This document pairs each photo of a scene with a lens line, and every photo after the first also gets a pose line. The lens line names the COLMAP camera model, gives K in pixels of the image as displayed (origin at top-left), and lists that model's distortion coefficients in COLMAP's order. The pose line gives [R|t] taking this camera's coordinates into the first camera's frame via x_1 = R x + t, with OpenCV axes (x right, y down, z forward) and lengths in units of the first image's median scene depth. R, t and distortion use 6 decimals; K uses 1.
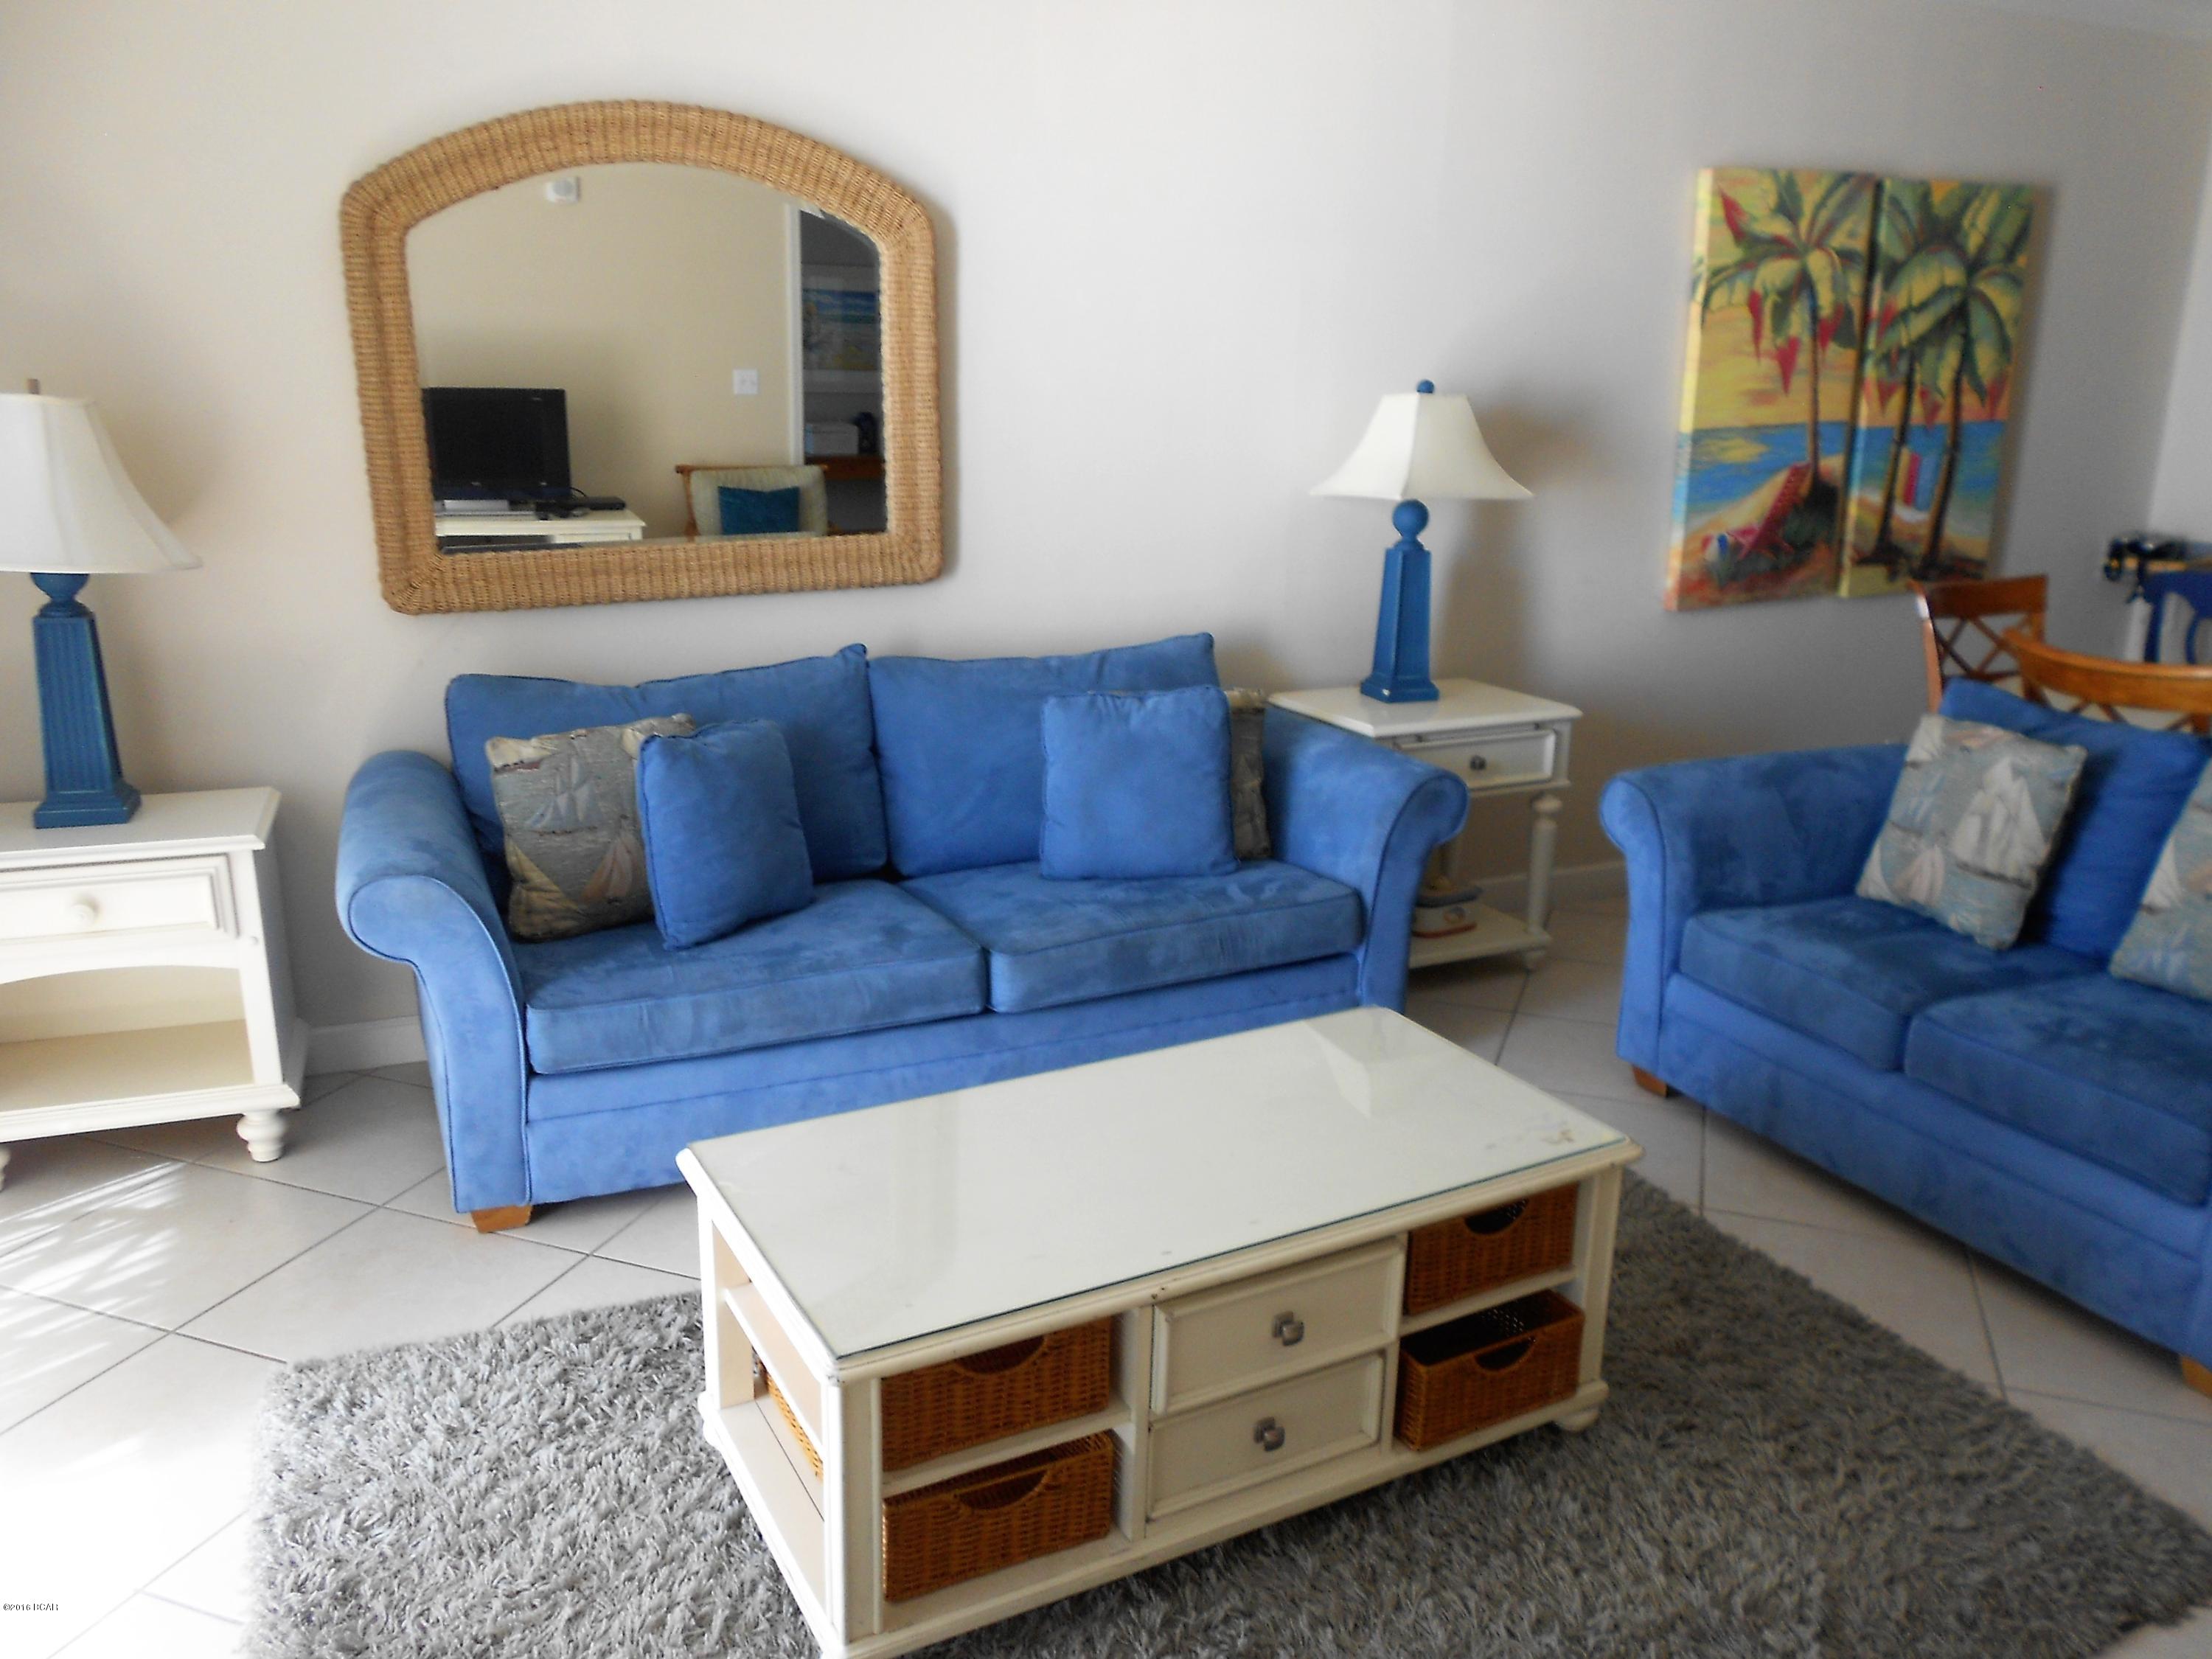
lens RADIAL K [[1665.0, 0, 1117.8], [0, 1665.0, 846.8], [0, 0, 1]] dist [-0.001730, -0.010300]
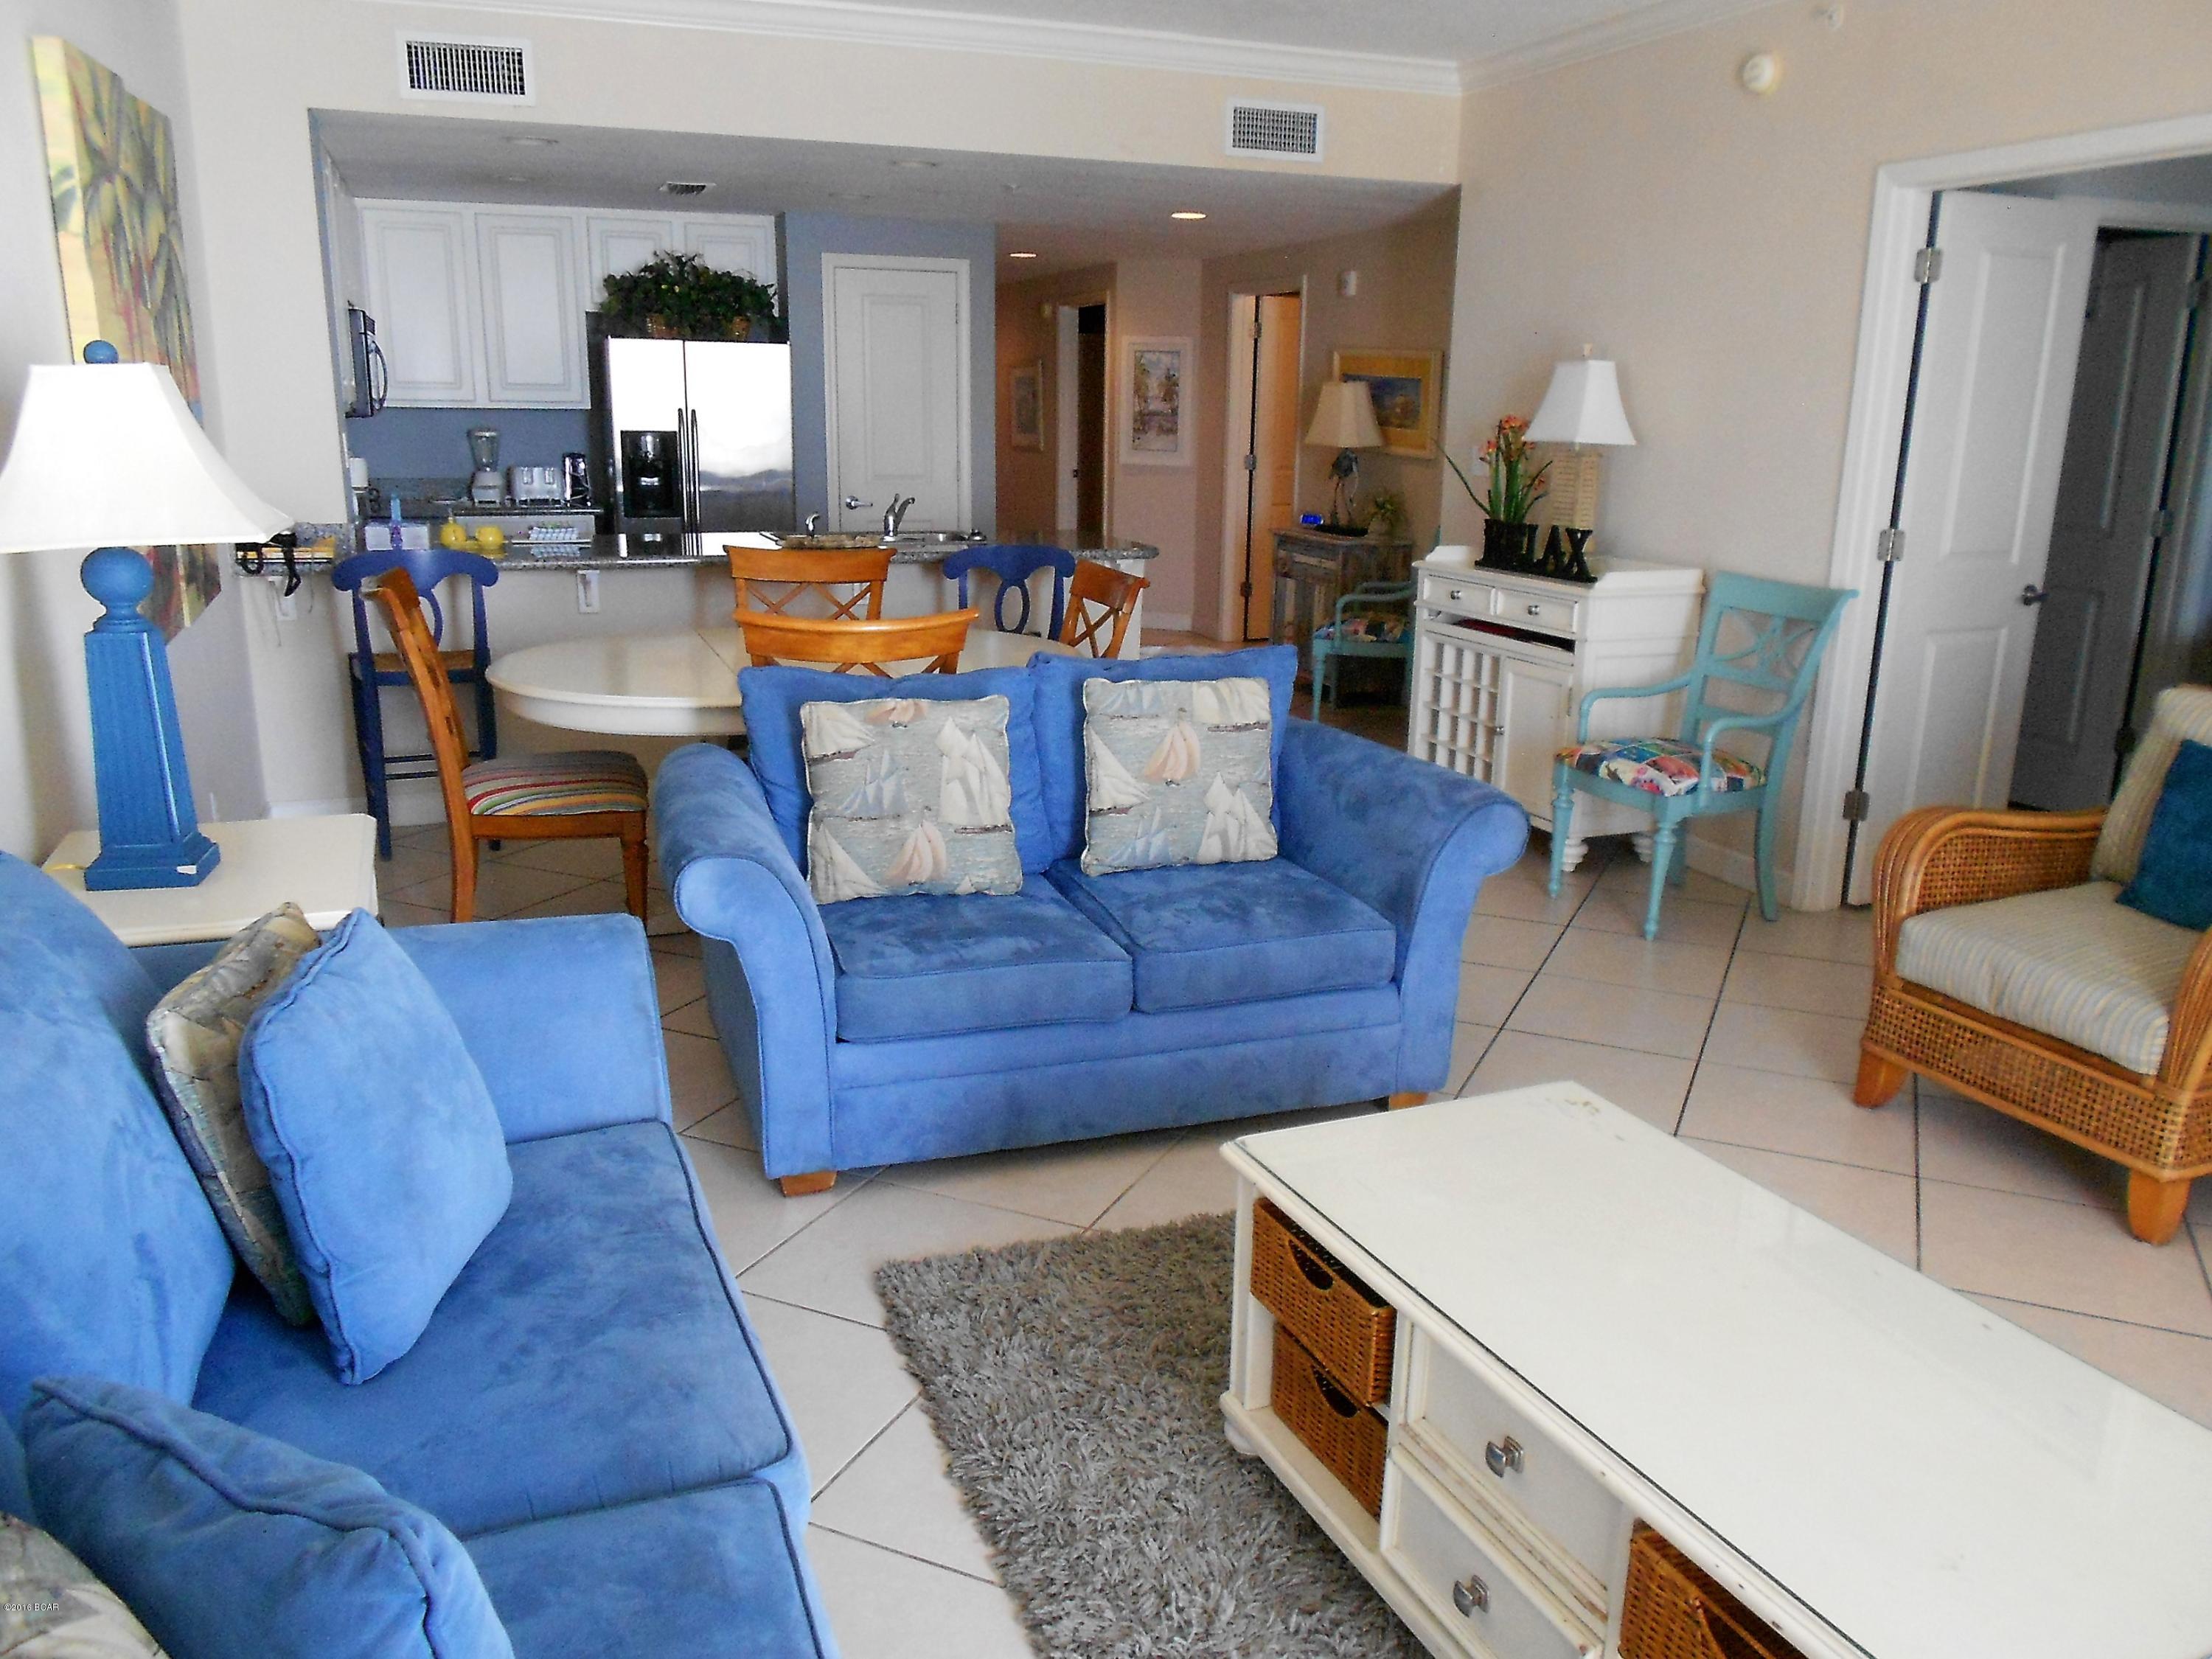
lens RADIAL K [[1665.0, 0, 1125.3], [0, 1665.0, 835.0], [0, 0, 1]] dist [-0.001730, -0.010300]
pose [[0.070073, -0.260441, 0.962943, -0.323014], [0.252847, 0.938429, 0.235412, -0.136641], [-0.964965, 0.226981, 0.131610, 0.514242]]
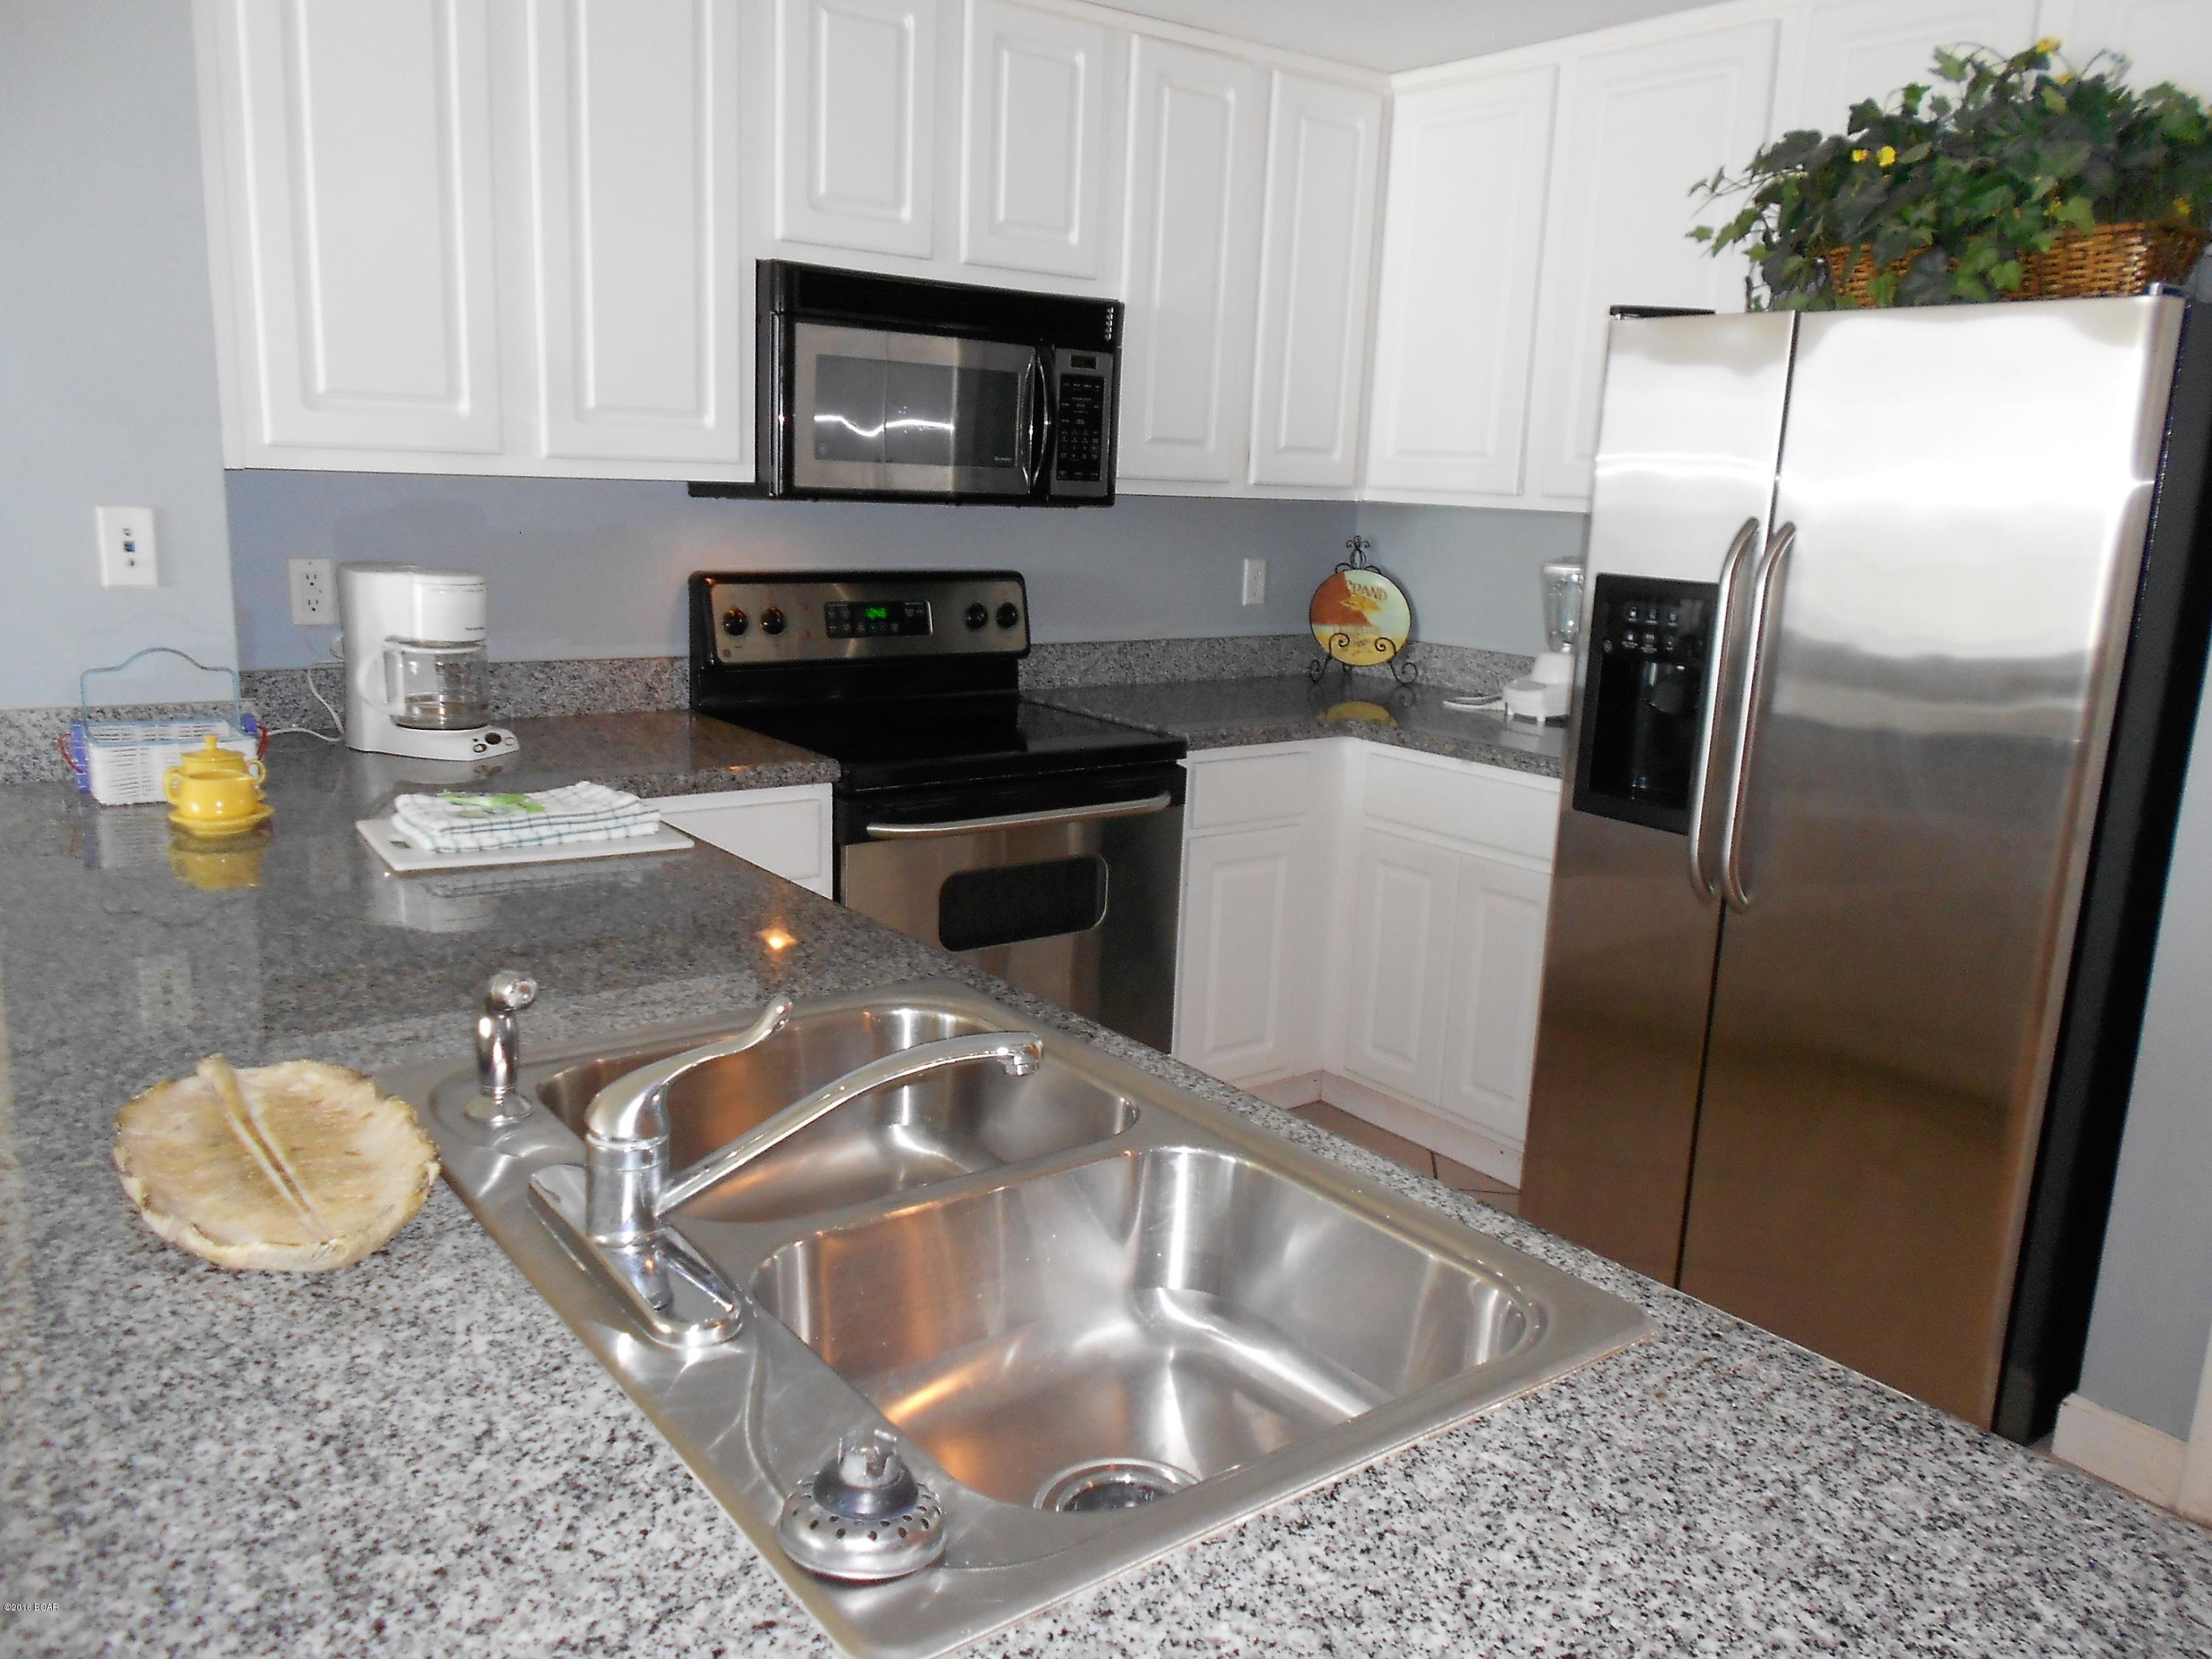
lens RADIAL K [[1665.0, 0, 1138.3], [0, 1665.0, 849.7], [0, 0, 1]] dist [-0.001730, -0.010300]
pose [[0.974246, -0.021547, 0.224454, 0.962896], [0.032223, 0.998511, -0.044011, -0.131359], [-0.223171, 0.050110, 0.973490, 0.581922]]
